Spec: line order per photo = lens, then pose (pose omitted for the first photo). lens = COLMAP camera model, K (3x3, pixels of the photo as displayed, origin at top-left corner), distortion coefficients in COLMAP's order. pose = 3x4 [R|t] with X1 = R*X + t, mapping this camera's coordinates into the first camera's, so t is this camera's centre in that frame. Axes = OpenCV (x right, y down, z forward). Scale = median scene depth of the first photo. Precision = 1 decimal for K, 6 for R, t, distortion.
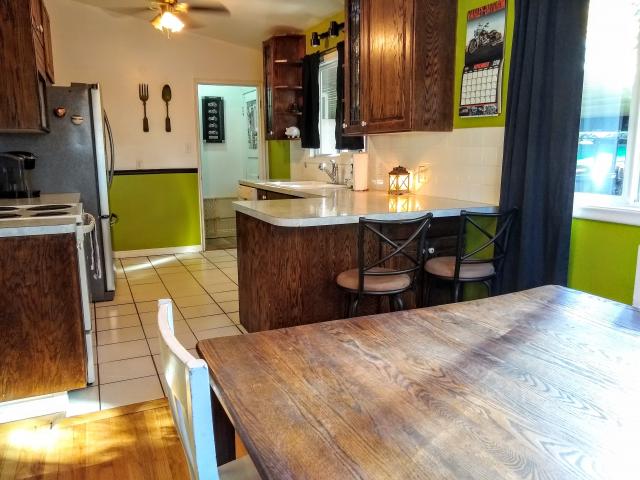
lens RADIAL K [[510.9, 0, 320.0], [0, 510.9, 240.0], [0, 0, 1]] dist [-0.006563, 0.008495]
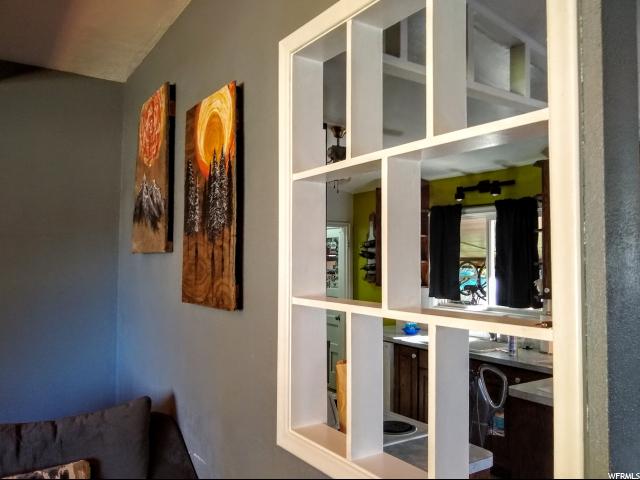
lens RADIAL K [[519.1, 0, 320.0], [0, 519.1, 240.0], [0, 0, 1]] dist [-0.005987, 0.005920]
pose [[0.987234, 0.020478, 0.157957, -0.566347], [0.012925, 0.978131, -0.207589, -0.126306], [-0.158753, 0.206981, 0.965379, 0.113464]]
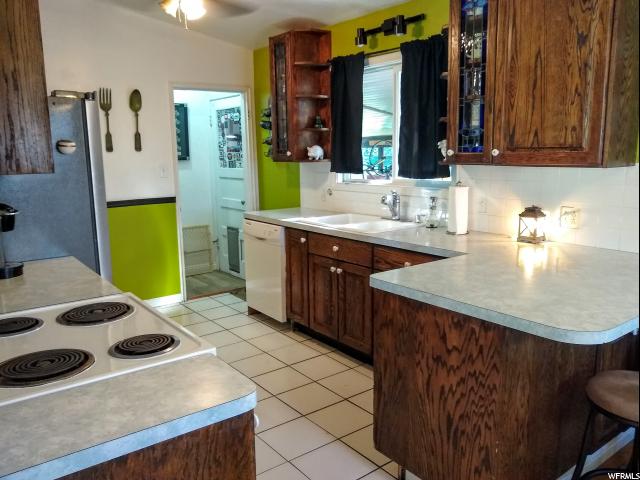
lens RADIAL K [[519.1, 0, 320.0], [0, 519.1, 240.0], [0, 0, 1]] dist [-0.005987, 0.005920]
pose [[0.975560, -0.047338, 0.214575, -0.333744], [0.047804, 0.998852, 0.003020, -0.112301], [-0.214472, 0.007311, 0.976703, 0.307628]]
